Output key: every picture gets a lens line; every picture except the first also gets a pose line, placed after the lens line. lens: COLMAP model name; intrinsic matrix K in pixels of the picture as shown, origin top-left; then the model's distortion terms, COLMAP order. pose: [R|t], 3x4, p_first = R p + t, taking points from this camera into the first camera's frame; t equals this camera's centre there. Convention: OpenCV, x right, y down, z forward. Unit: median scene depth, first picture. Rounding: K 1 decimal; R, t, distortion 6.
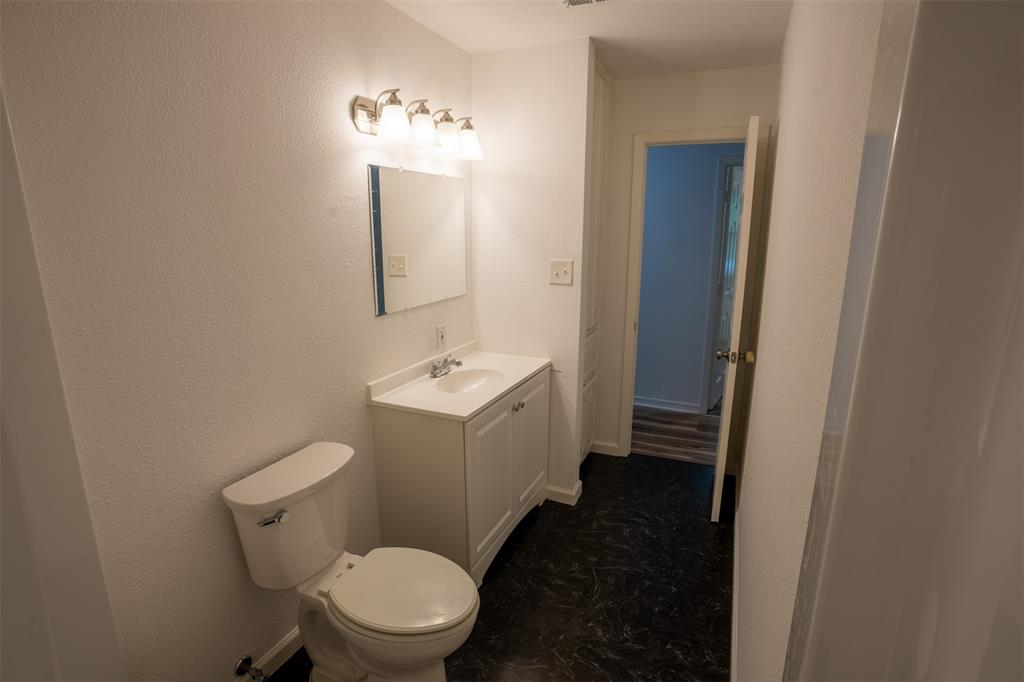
lens RADIAL K [[497.9, 0, 502.6], [0, 497.9, 337.8], [0, 0, 1]] dist [-0.018396, 0.004004]
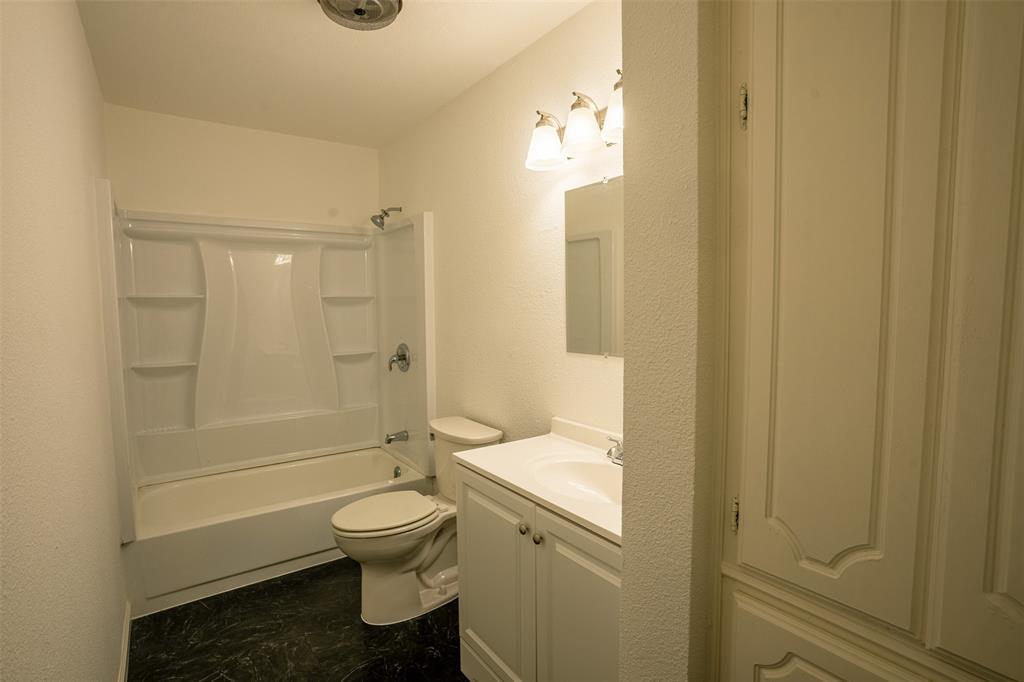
lens RADIAL K [[497.9, 0, 504.5], [0, 497.9, 343.9], [0, 0, 1]] dist [-0.018396, 0.004004]
pose [[-0.492585, 0.079929, -0.866586, 0.660349], [-0.176702, 0.965845, 0.189526, -0.229759], [0.852136, 0.246485, -0.461637, 1.440563]]
